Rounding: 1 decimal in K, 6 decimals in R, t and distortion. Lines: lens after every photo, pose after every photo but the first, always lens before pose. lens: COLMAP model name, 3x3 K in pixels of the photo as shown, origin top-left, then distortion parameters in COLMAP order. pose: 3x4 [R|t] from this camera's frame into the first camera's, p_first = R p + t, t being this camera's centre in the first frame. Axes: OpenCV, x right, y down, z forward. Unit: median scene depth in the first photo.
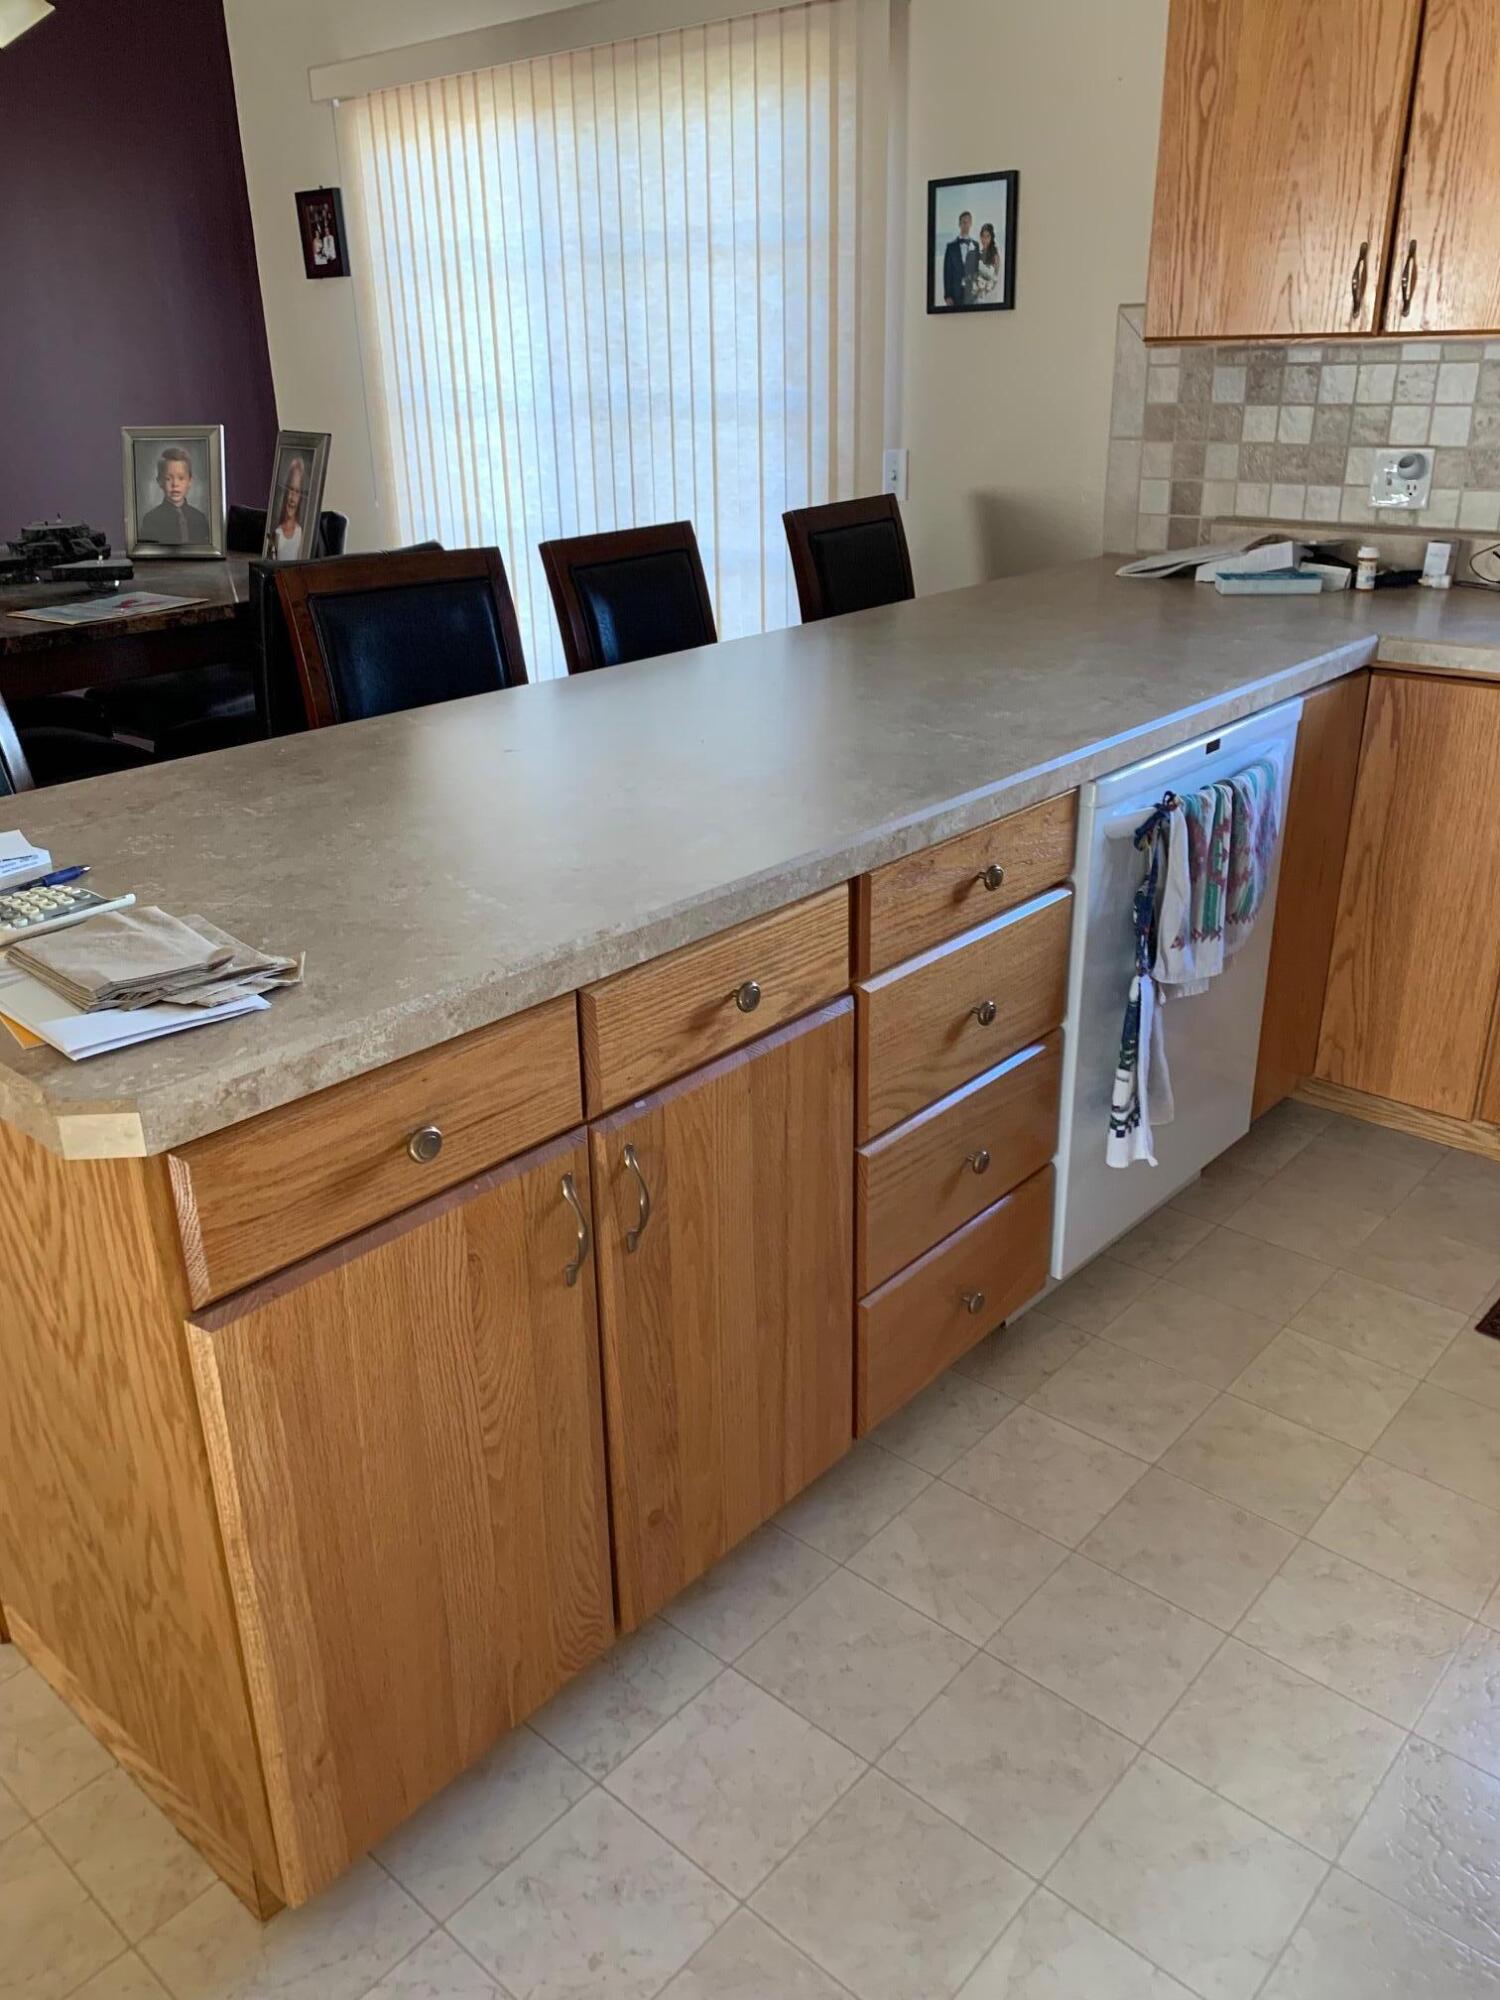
lens RADIAL K [[1511.9, 0, 744.0], [0, 1511.9, 986.5], [0, 0, 1]] dist [0.031306, -0.040123]
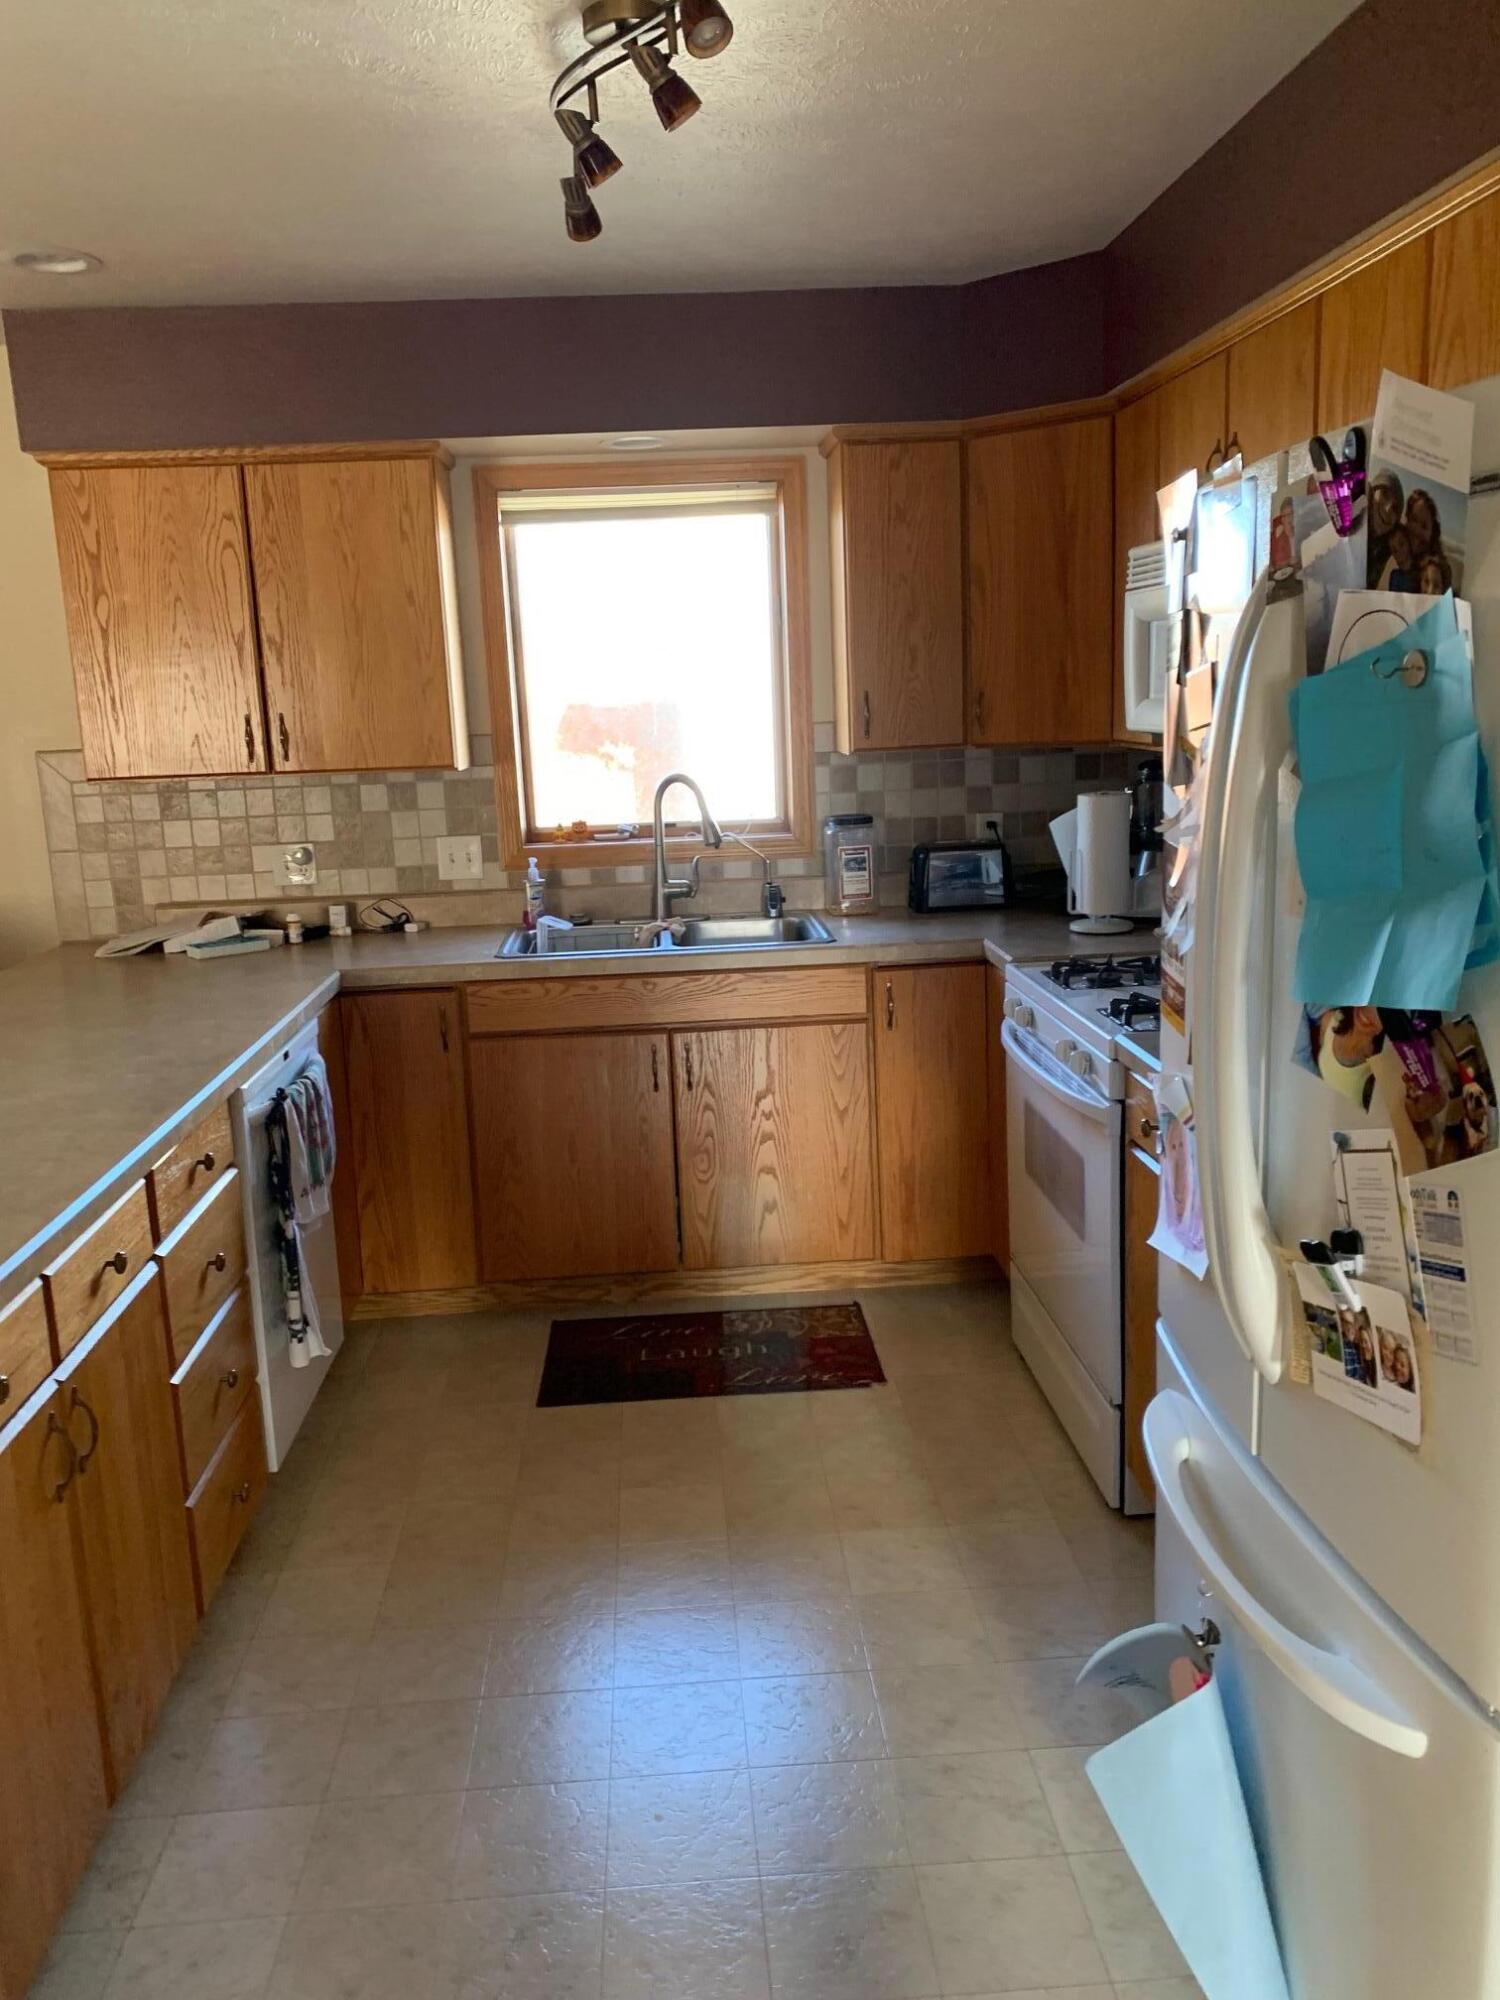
lens RADIAL K [[1511.9, 0, 753.1], [0, 1511.9, 988.4], [0, 0, 1]] dist [0.031306, -0.040123]
pose [[0.697705, -0.144360, 0.701689, -0.257996], [0.300575, 0.948091, -0.103815, 0.042337], [-0.650278, 0.283343, 0.704879, -0.213388]]
